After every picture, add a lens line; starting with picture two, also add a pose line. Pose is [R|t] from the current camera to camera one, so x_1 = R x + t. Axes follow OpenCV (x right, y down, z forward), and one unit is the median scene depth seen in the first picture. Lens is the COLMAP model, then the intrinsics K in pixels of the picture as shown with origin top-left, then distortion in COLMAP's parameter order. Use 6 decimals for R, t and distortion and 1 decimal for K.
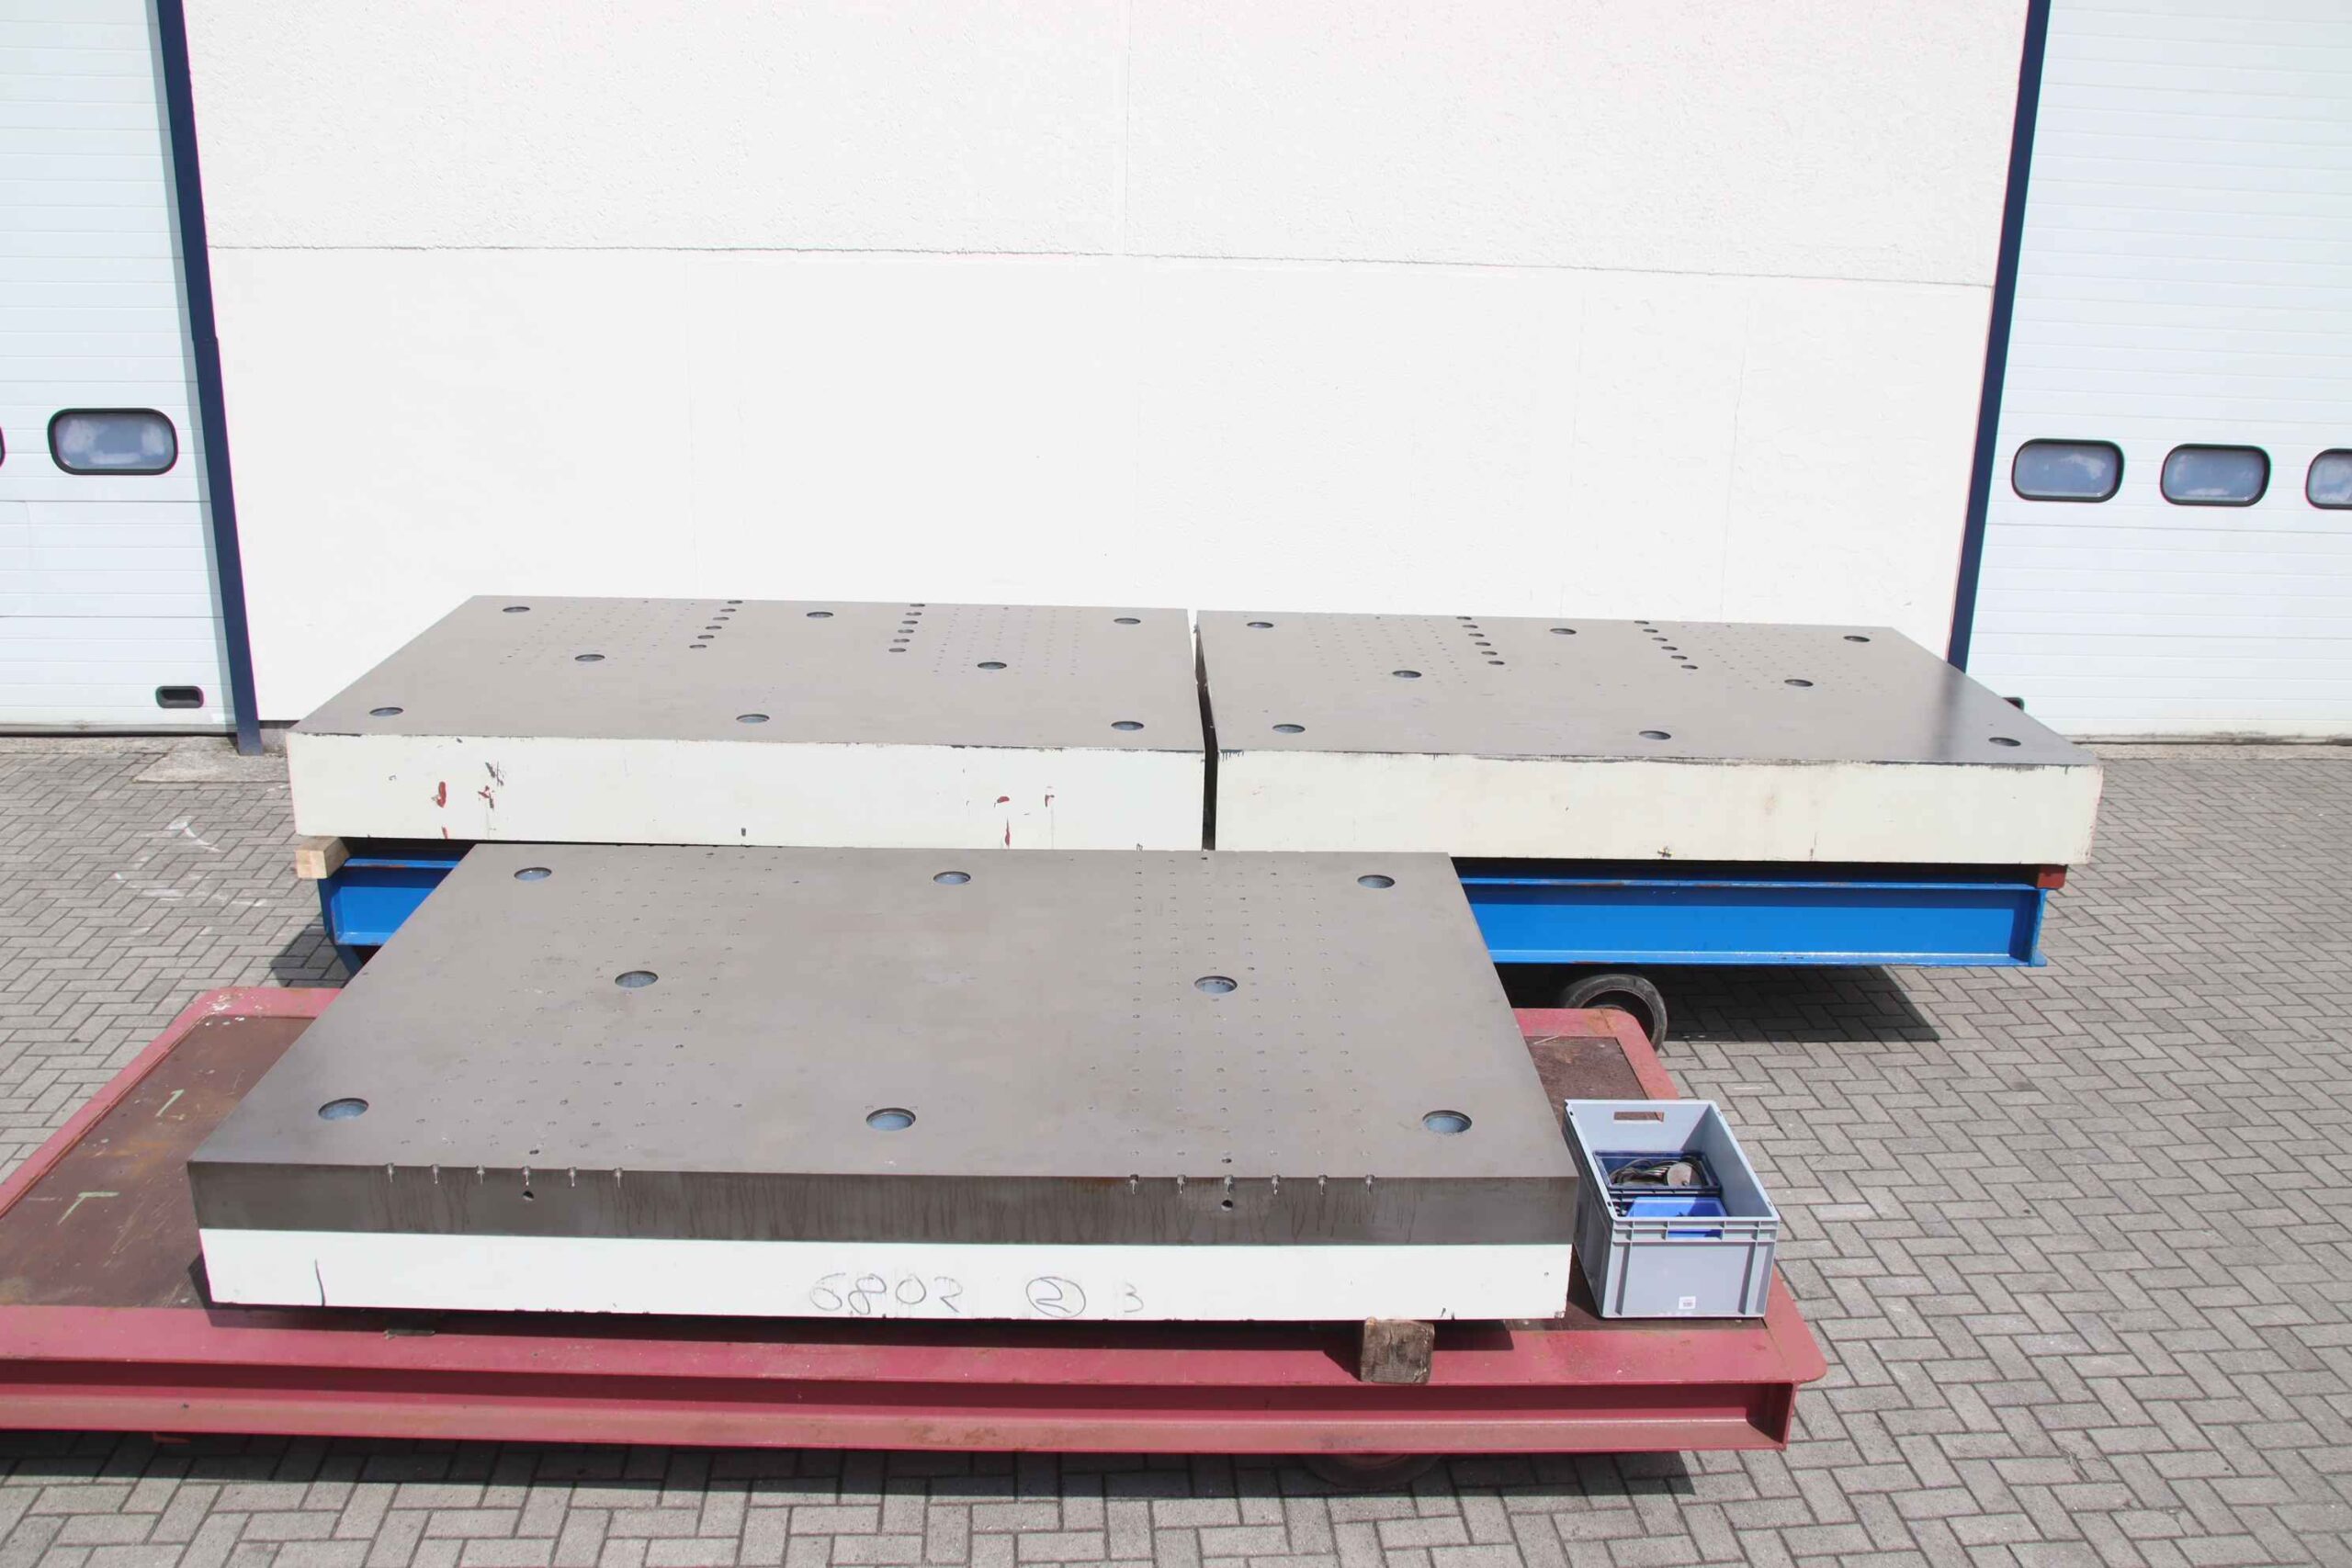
lens RADIAL K [[1998.0, 0, 1188.5], [0, 1998.0, 789.7], [0, 0, 1]] dist [-0.158959, 0.133067]
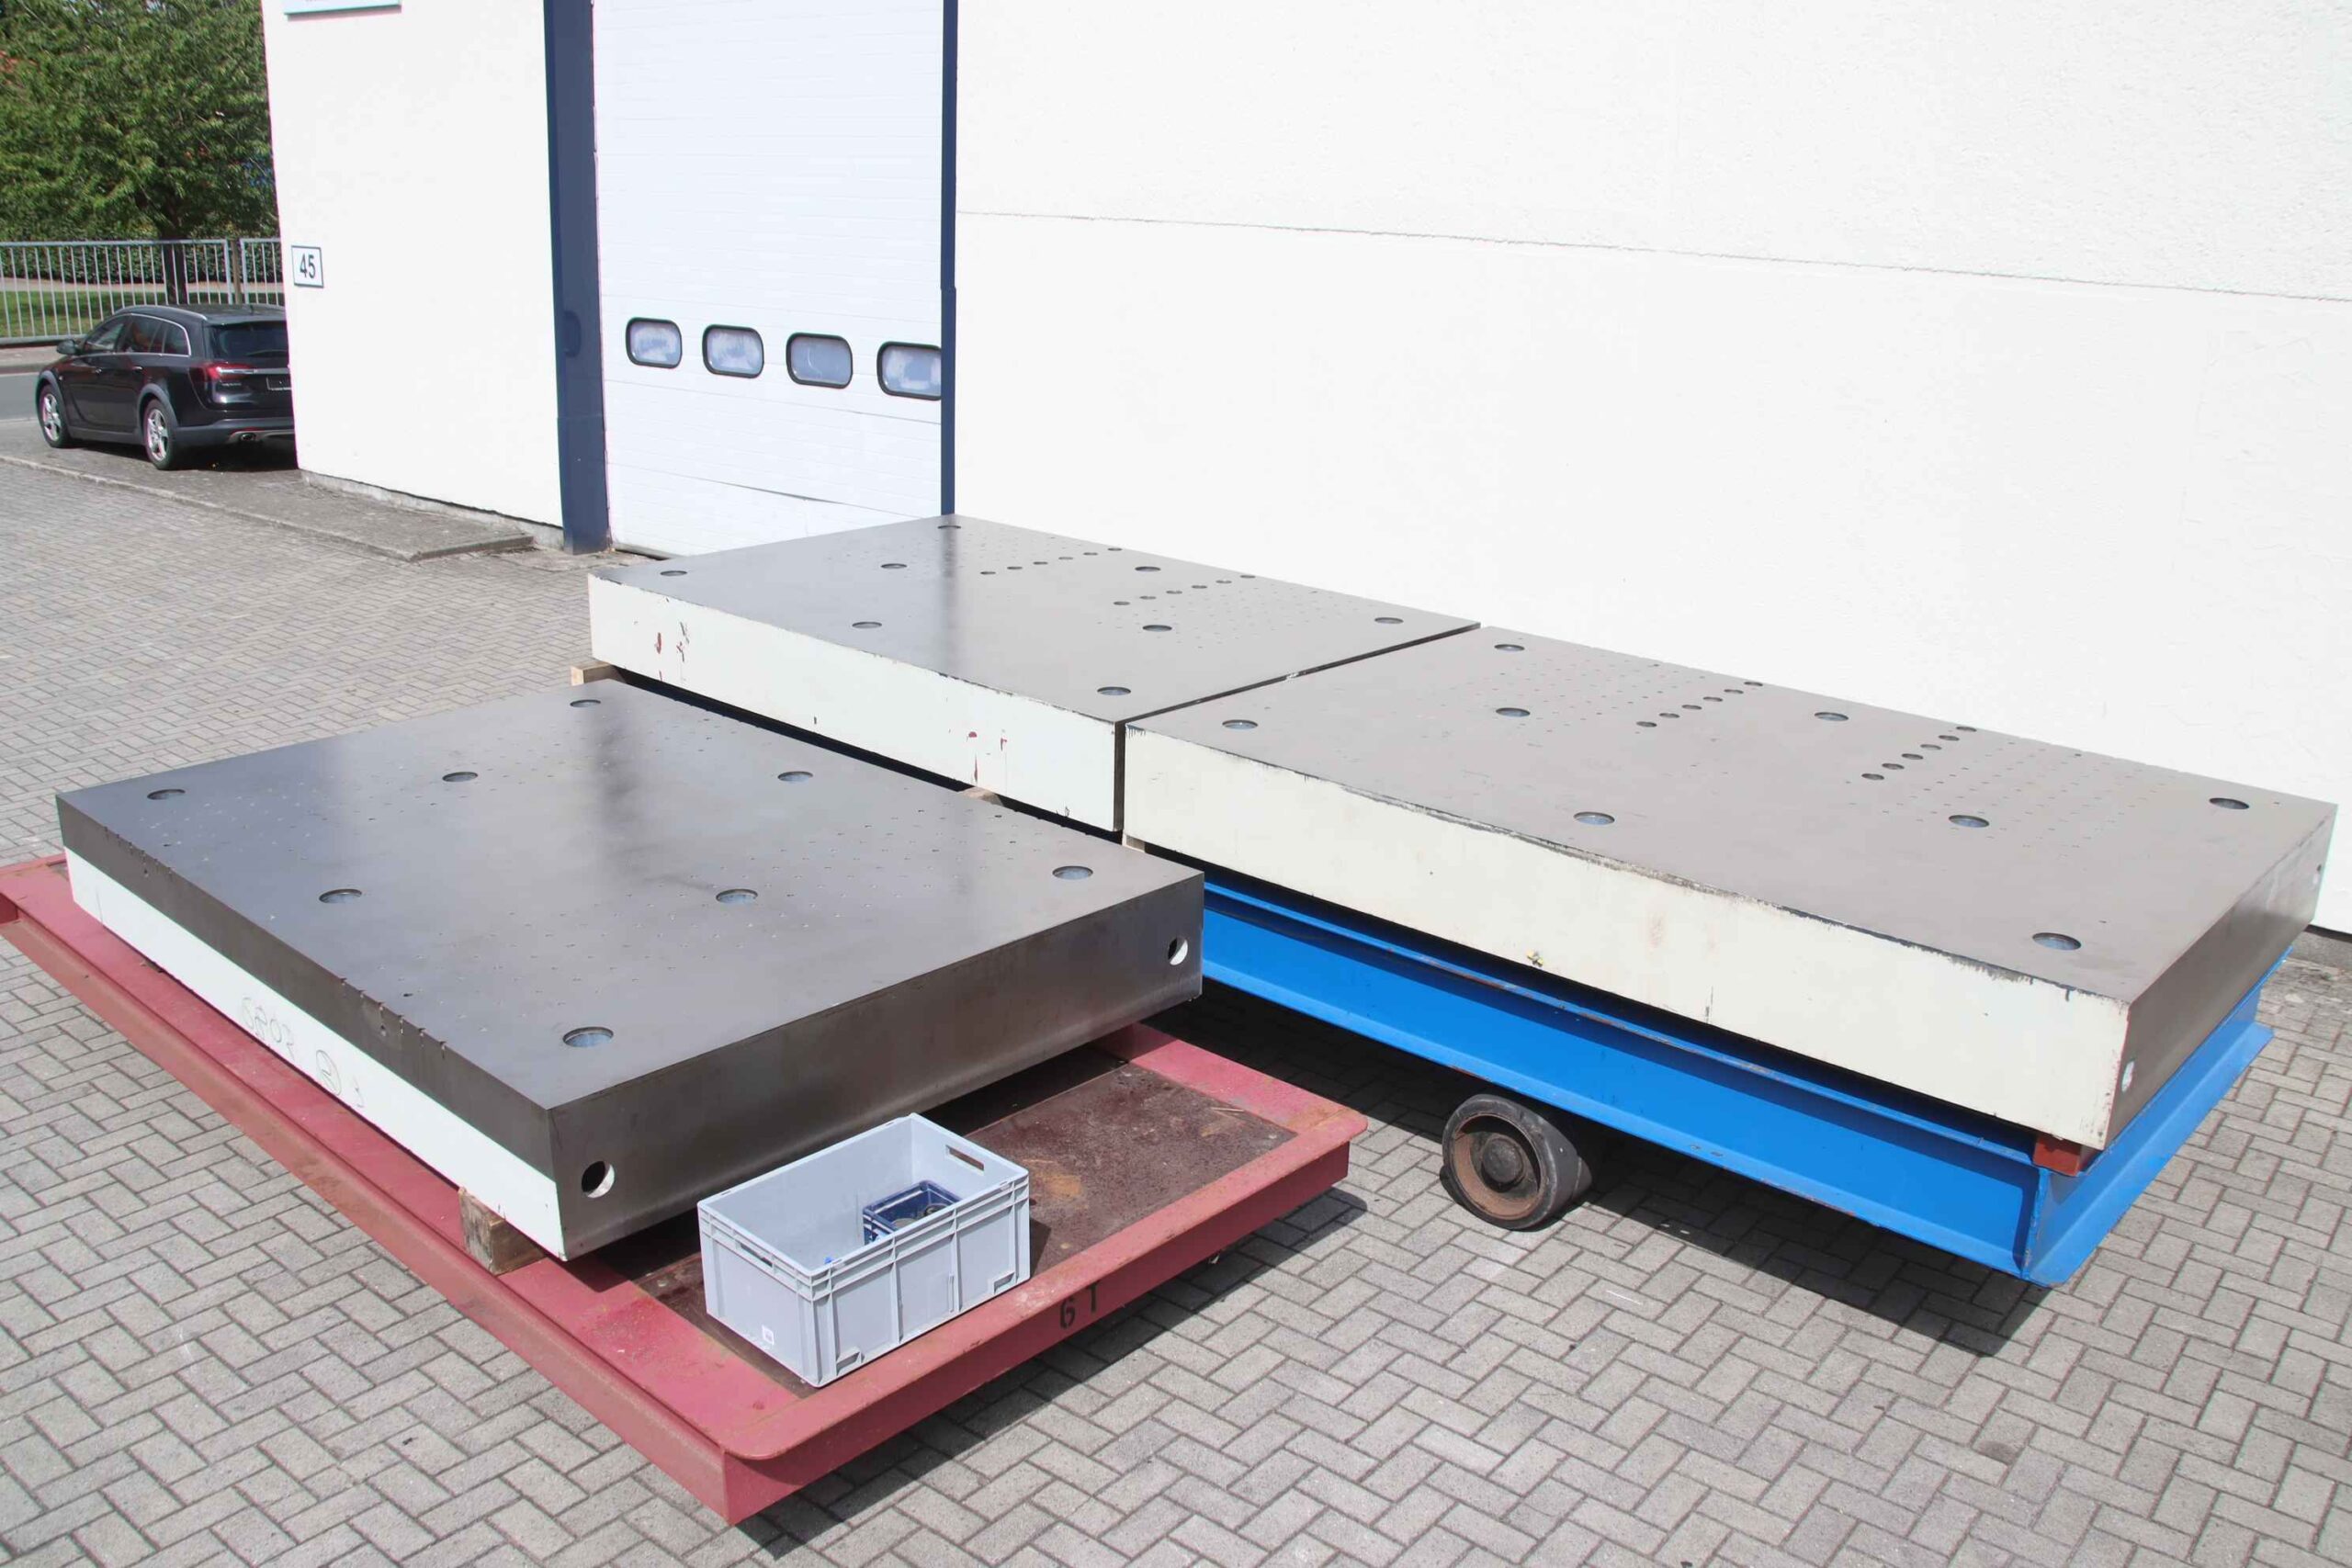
lens RADIAL K [[1998.0, 0, 1188.5], [0, 1998.0, 789.7], [0, 0, 1]] dist [-0.158959, 0.133067]
pose [[0.719420, 0.201294, -0.664767, 0.998648], [-0.218705, 0.974050, 0.058261, -0.076638], [0.659244, 0.103474, 0.744776, 0.470948]]
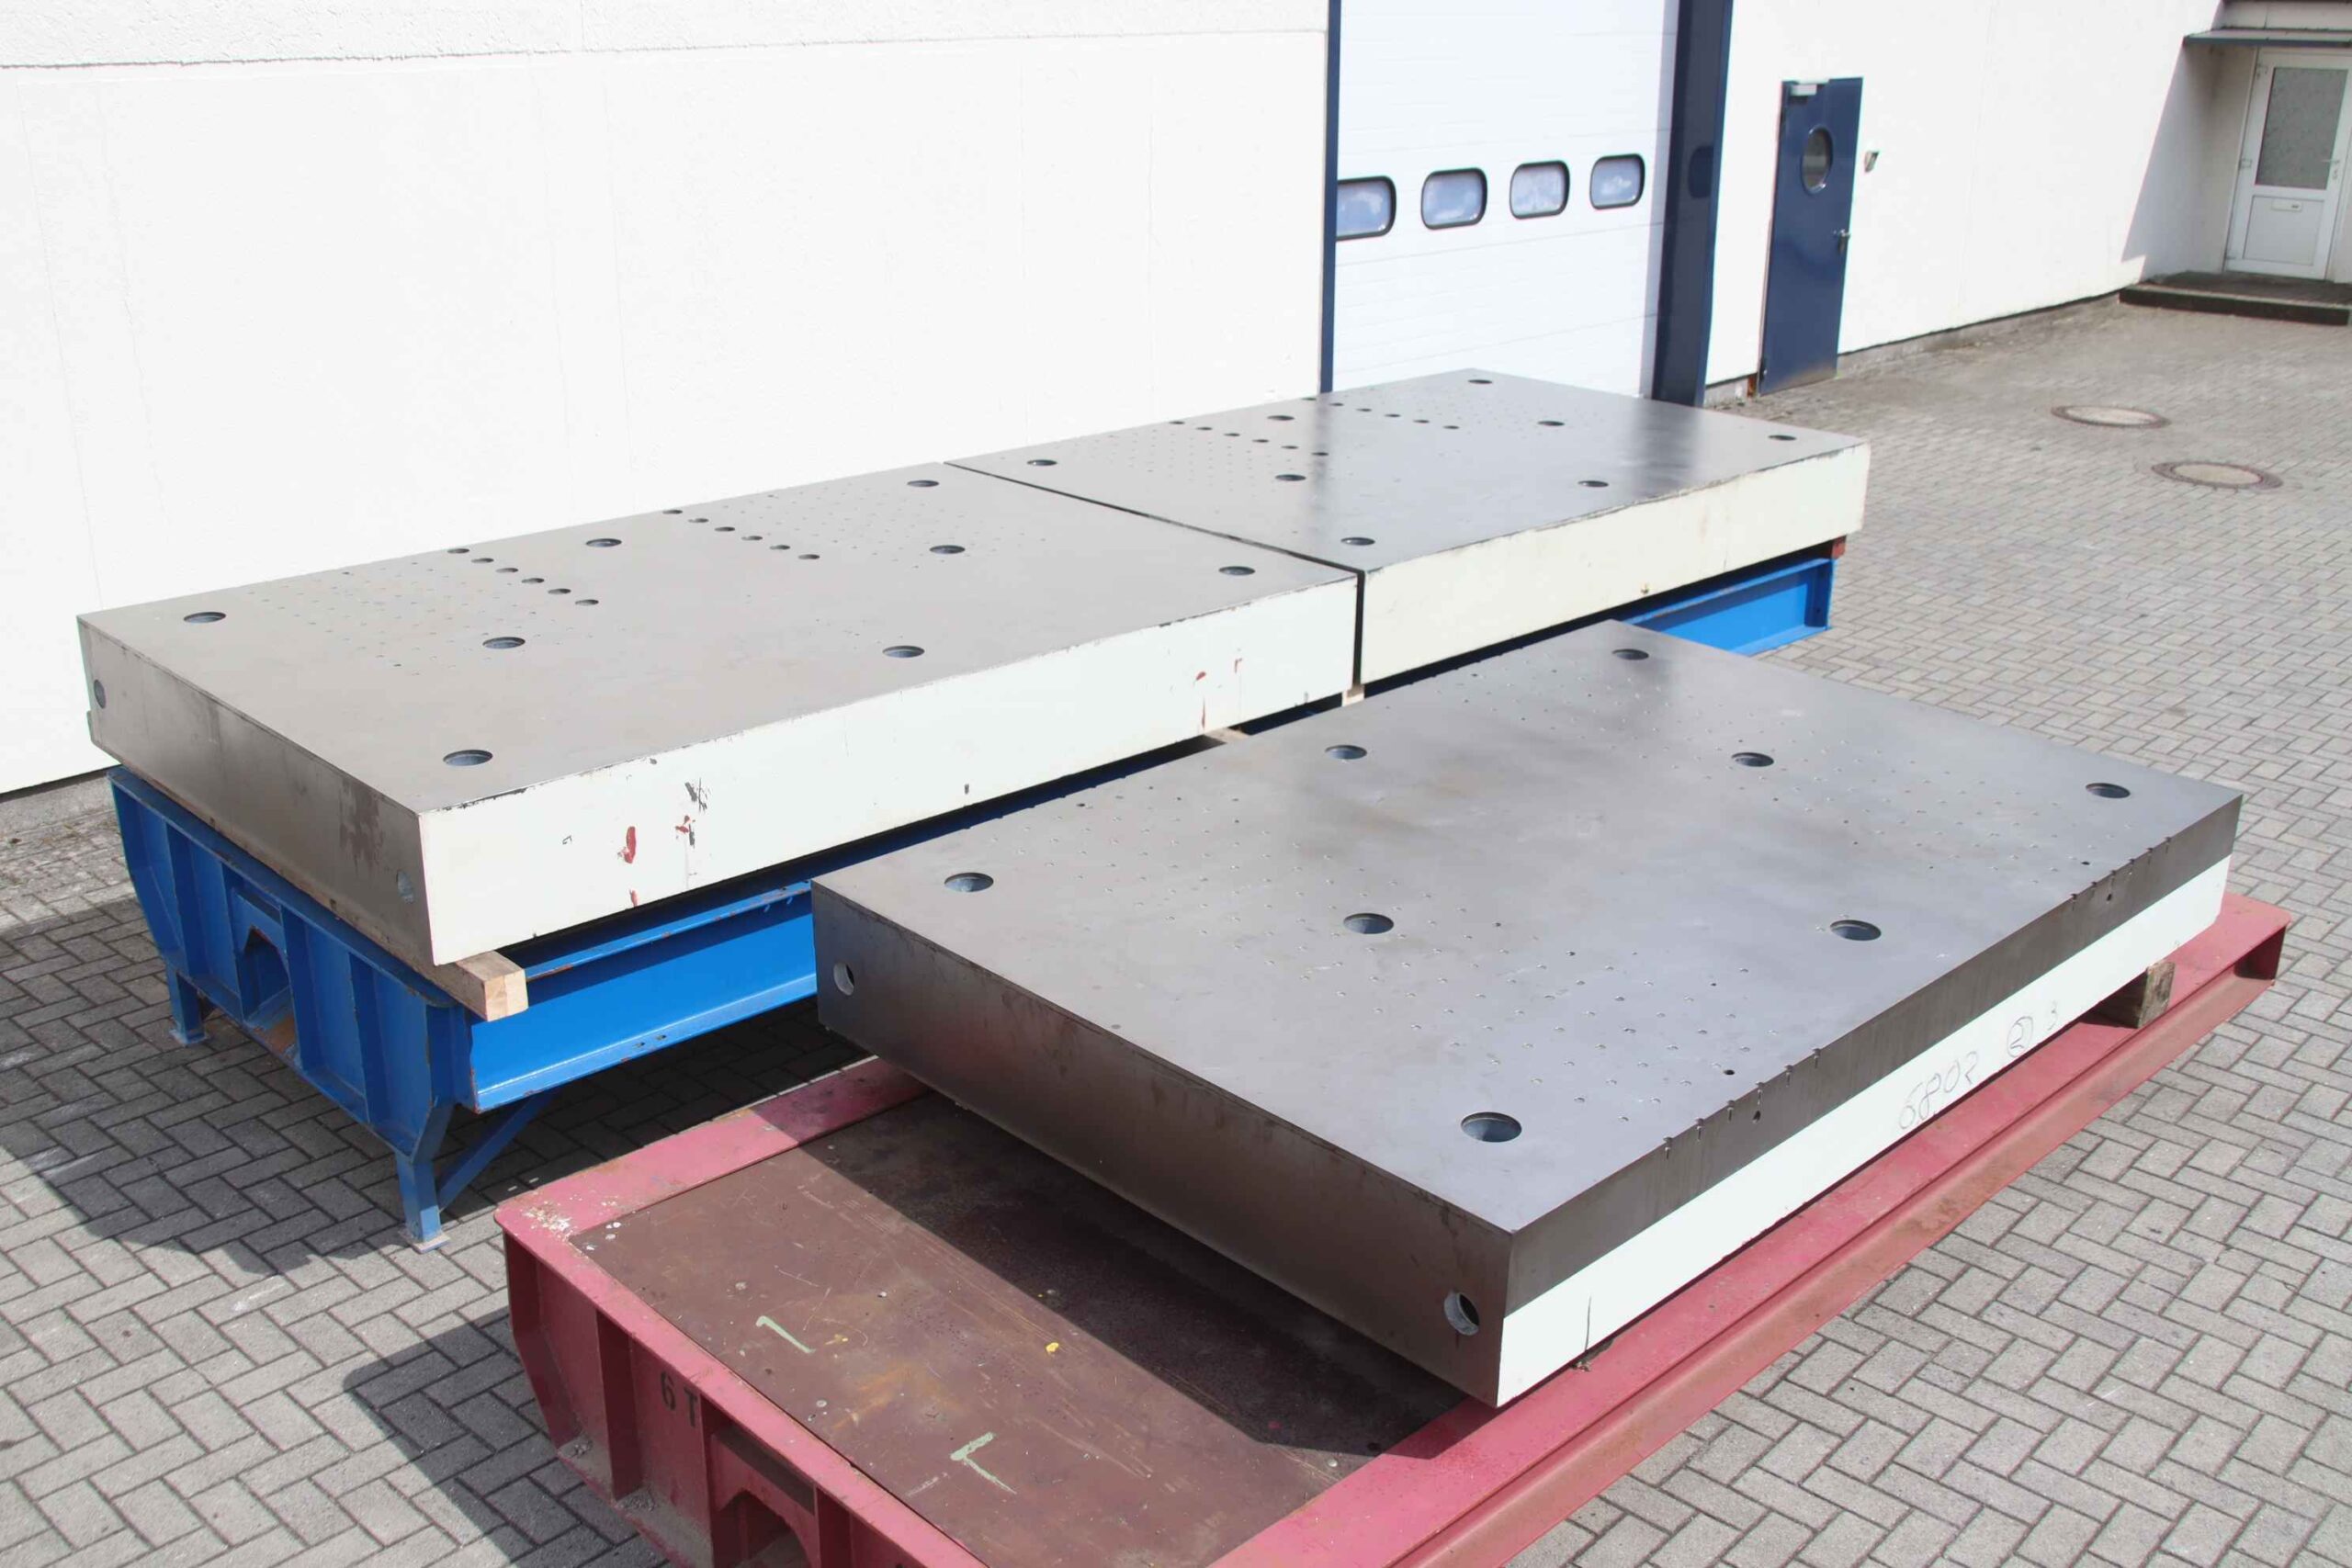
lens RADIAL K [[2293.2, 0, 1212.6], [0, 2293.2, 777.7], [0, 0, 1]] dist [-0.119998, 0.174698]
pose [[0.727912, -0.248988, 0.638866, -1.099106], [0.212283, 0.967795, 0.135312, -0.128257], [-0.651982, 0.037126, 0.757325, 0.363917]]
